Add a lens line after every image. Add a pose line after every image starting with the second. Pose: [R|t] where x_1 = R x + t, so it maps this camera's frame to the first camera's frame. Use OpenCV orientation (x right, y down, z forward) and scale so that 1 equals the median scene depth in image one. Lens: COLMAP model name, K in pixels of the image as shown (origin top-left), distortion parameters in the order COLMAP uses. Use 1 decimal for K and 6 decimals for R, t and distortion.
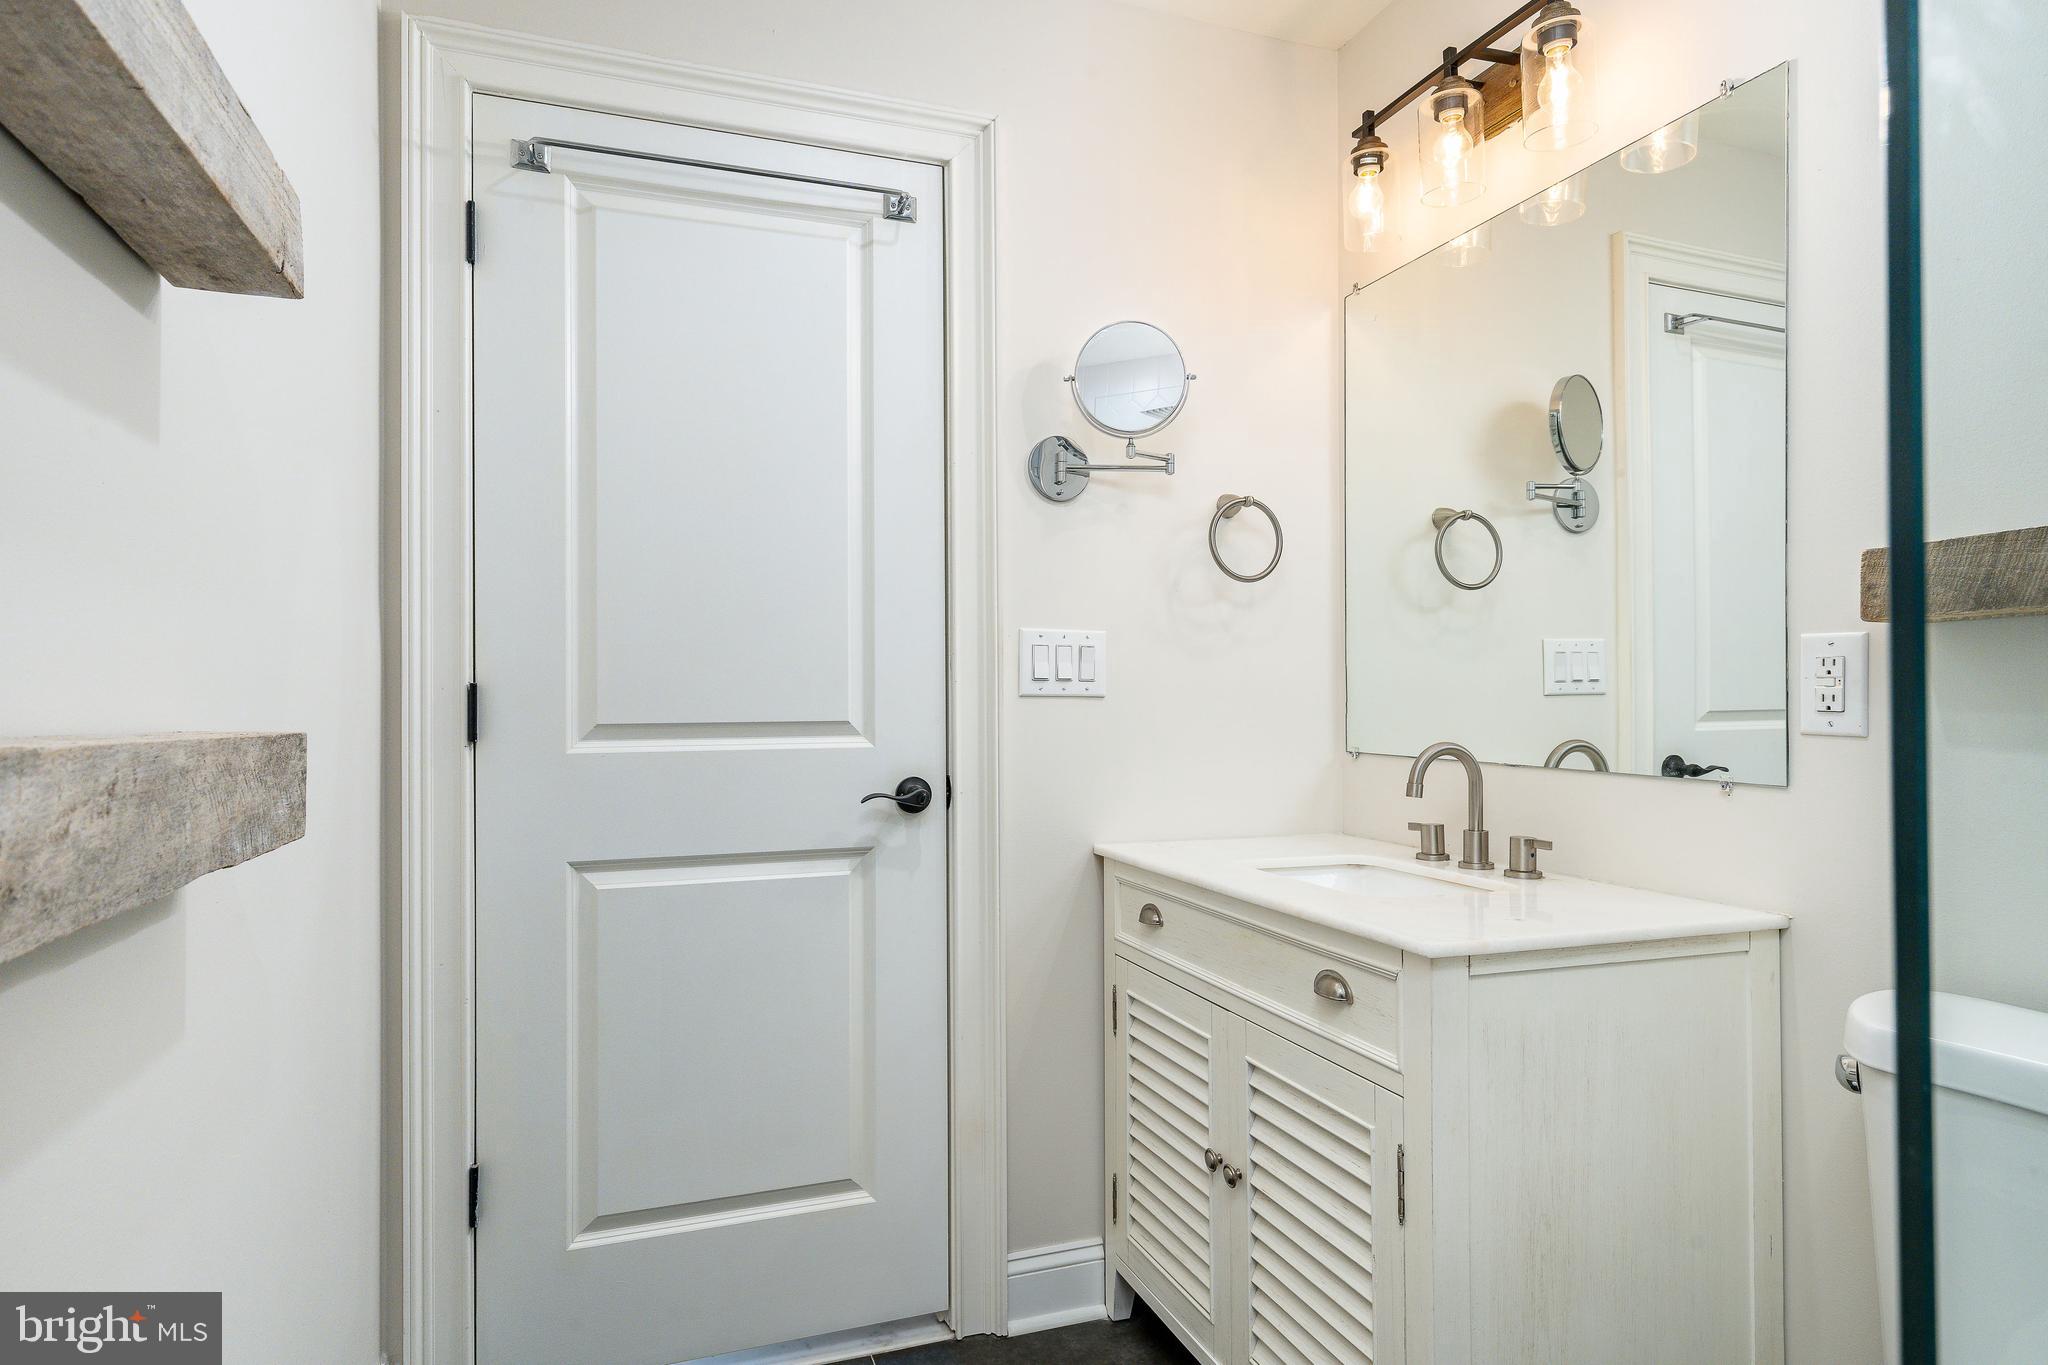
lens RADIAL K [[1166.4, 0, 1024.9], [0, 1166.4, 682.3], [0, 0, 1]] dist [0.008023, 0.000126]
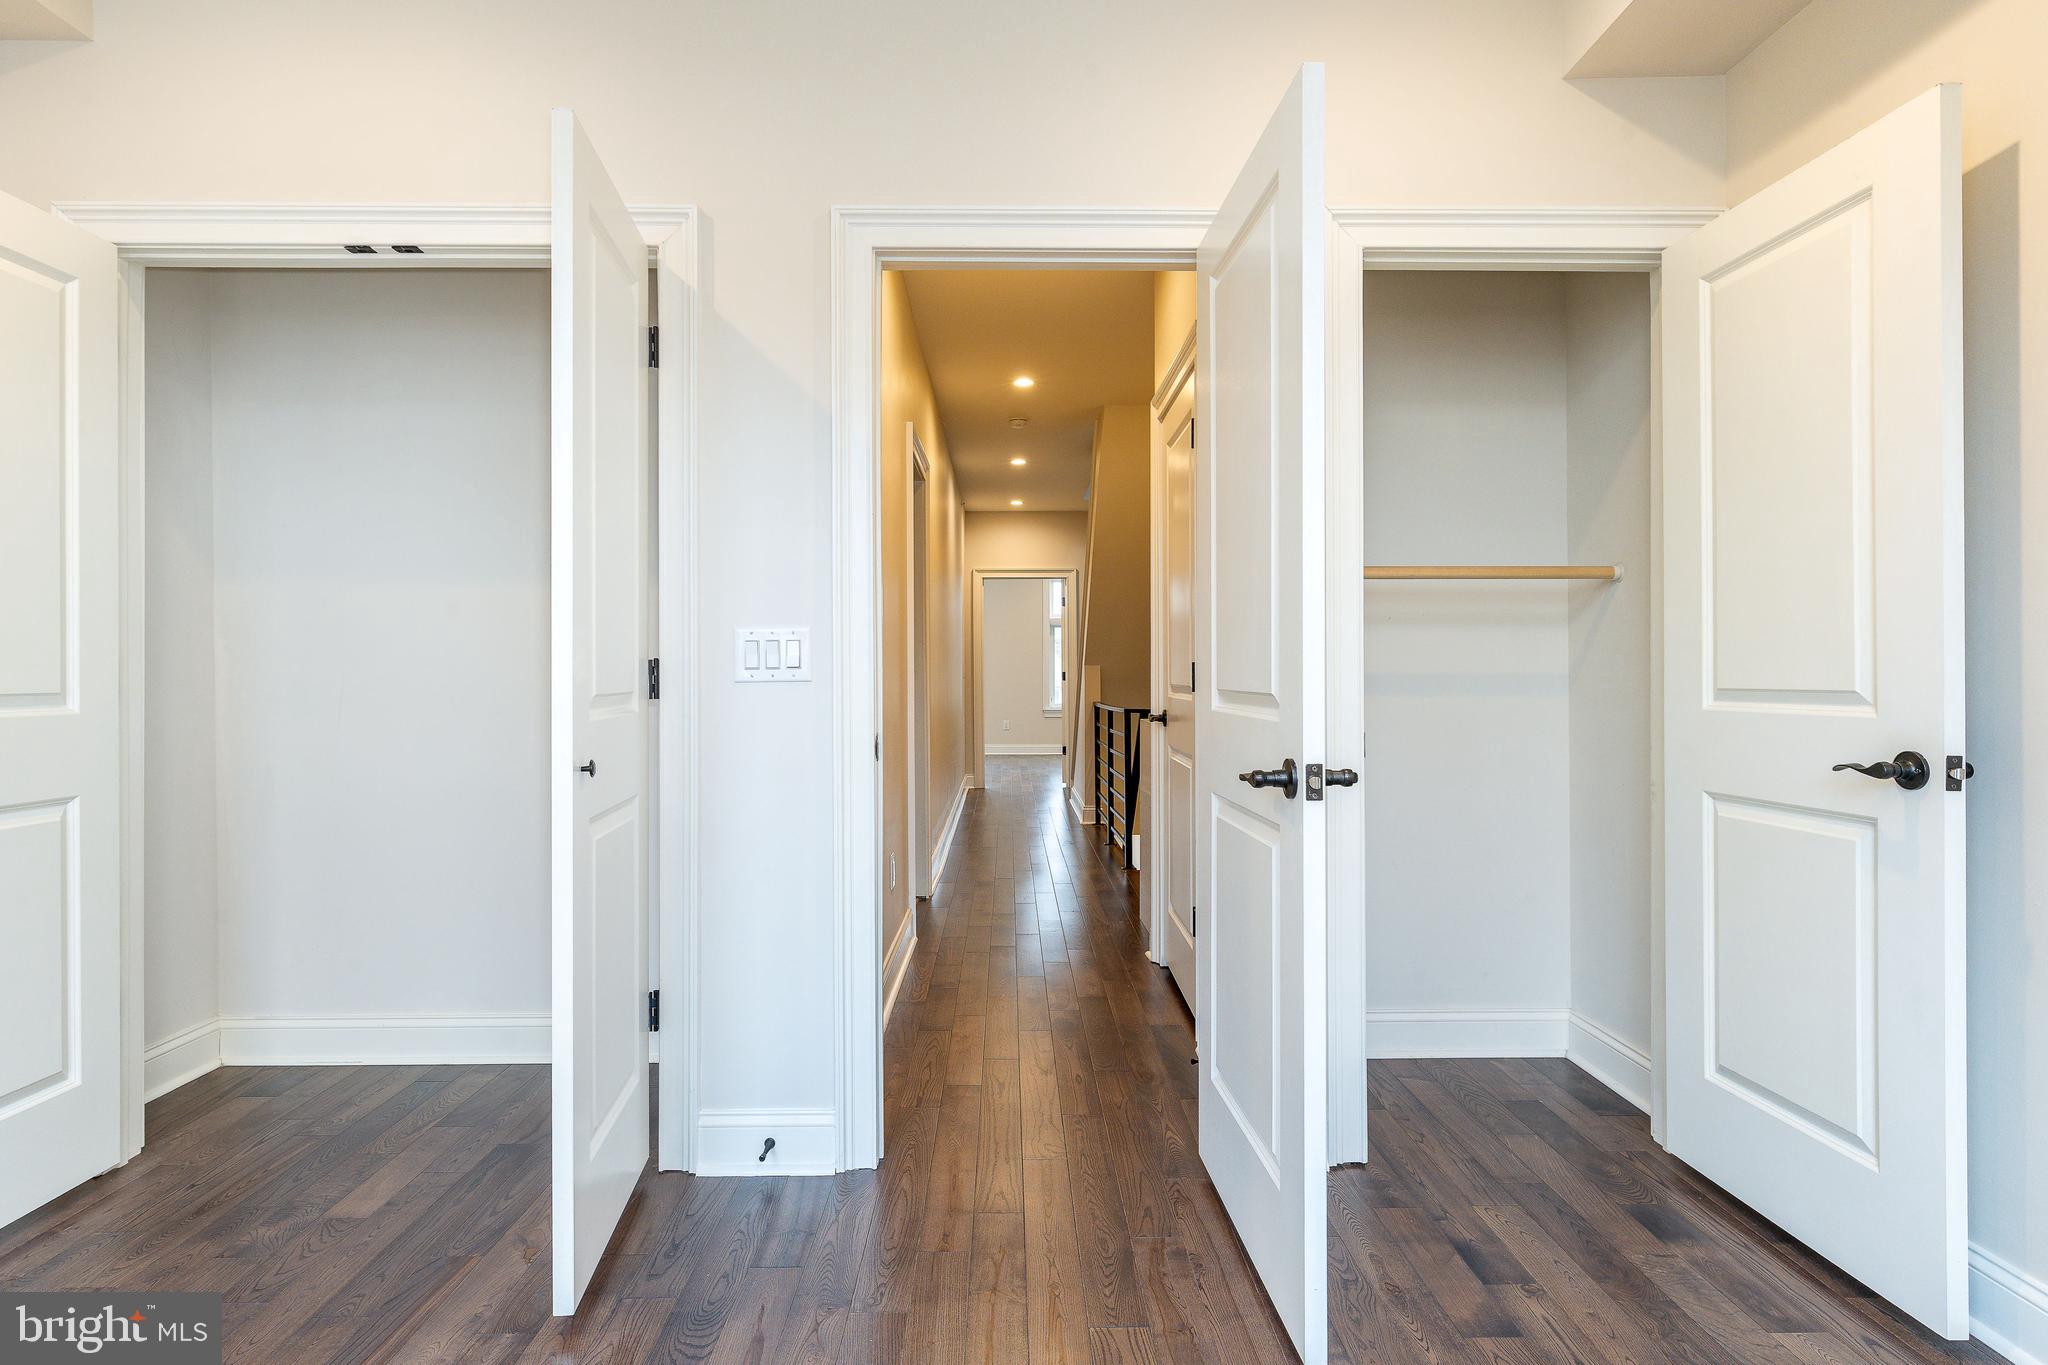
lens RADIAL K [[1166.4, 0, 1024.0], [0, 1166.4, 679.5], [0, 0, 1]] dist [0.008023, 0.000126]
pose [[-0.328079, 0.003985, -0.944642, 1.063621], [0.009153, 0.999958, 0.001040, 0.014432], [0.944606, -0.008305, -0.328101, 0.645927]]
